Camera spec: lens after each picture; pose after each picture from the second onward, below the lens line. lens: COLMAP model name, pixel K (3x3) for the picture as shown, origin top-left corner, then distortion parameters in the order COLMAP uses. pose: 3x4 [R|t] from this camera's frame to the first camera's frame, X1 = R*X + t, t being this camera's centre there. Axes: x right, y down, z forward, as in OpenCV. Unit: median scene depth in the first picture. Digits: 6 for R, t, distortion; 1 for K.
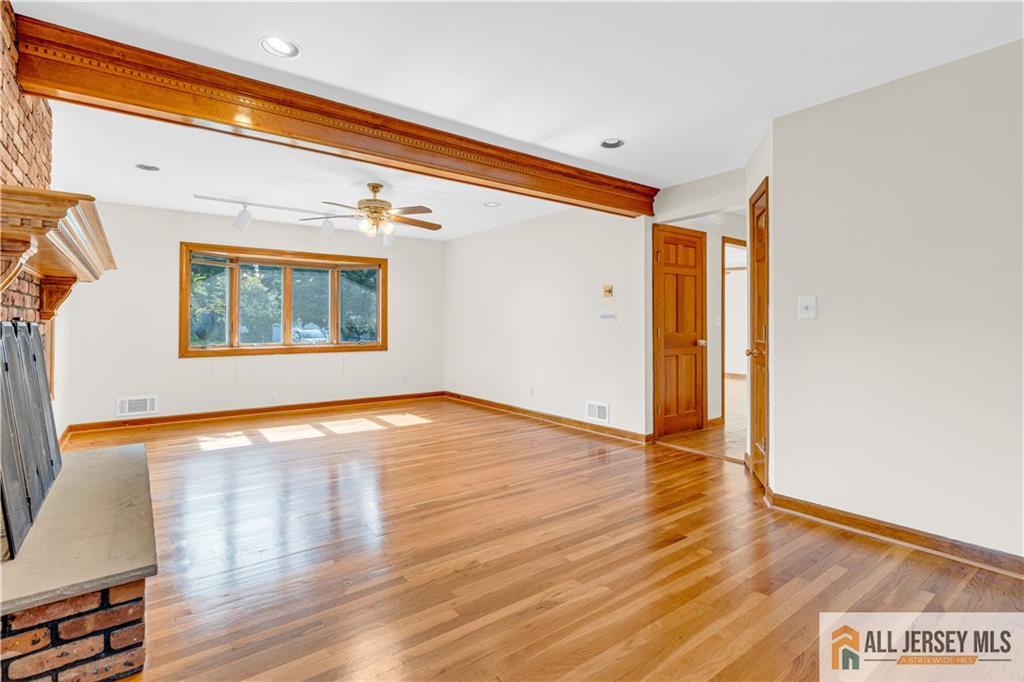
lens RADIAL K [[464.1, 0, 513.0], [0, 464.1, 328.0], [0, 0, 1]] dist [-0.003533, 0.000674]
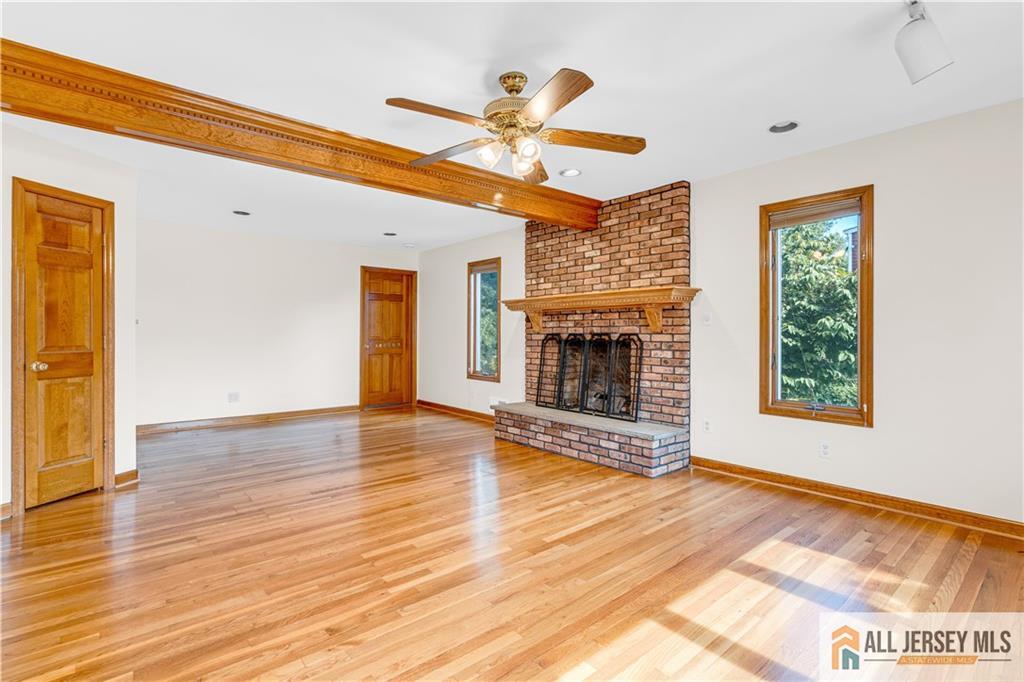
lens RADIAL K [[464.1, 0, 513.0], [0, 464.1, 328.0], [0, 0, 1]] dist [-0.003533, 0.000674]
pose [[-0.994773, 0.005359, -0.101967, -0.178307], [0.005235, 0.999985, 0.001488, -0.016838], [0.101974, 0.000946, -0.994787, 1.268776]]
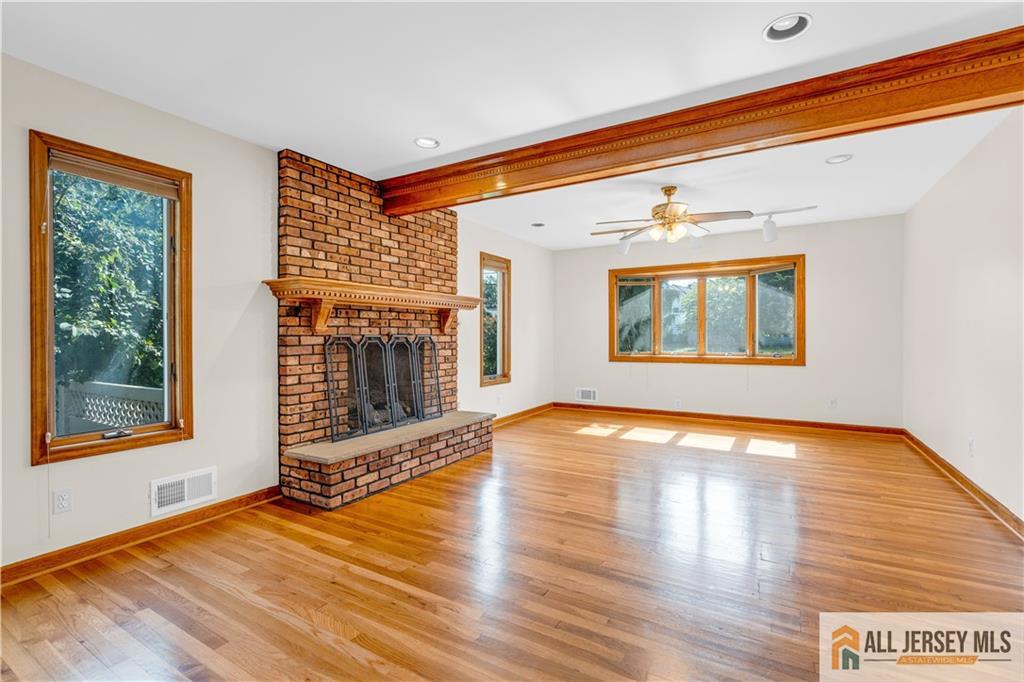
lens RADIAL K [[464.7, 0, 507.6], [0, 464.7, 344.5], [0, 0, 1]] dist [-0.004548, -0.000112]
pose [[0.398906, 0.014109, -0.916883, 0.375543], [-0.001985, 0.999893, 0.014522, 0.000054], [0.916990, -0.003973, 0.398891, 0.261615]]
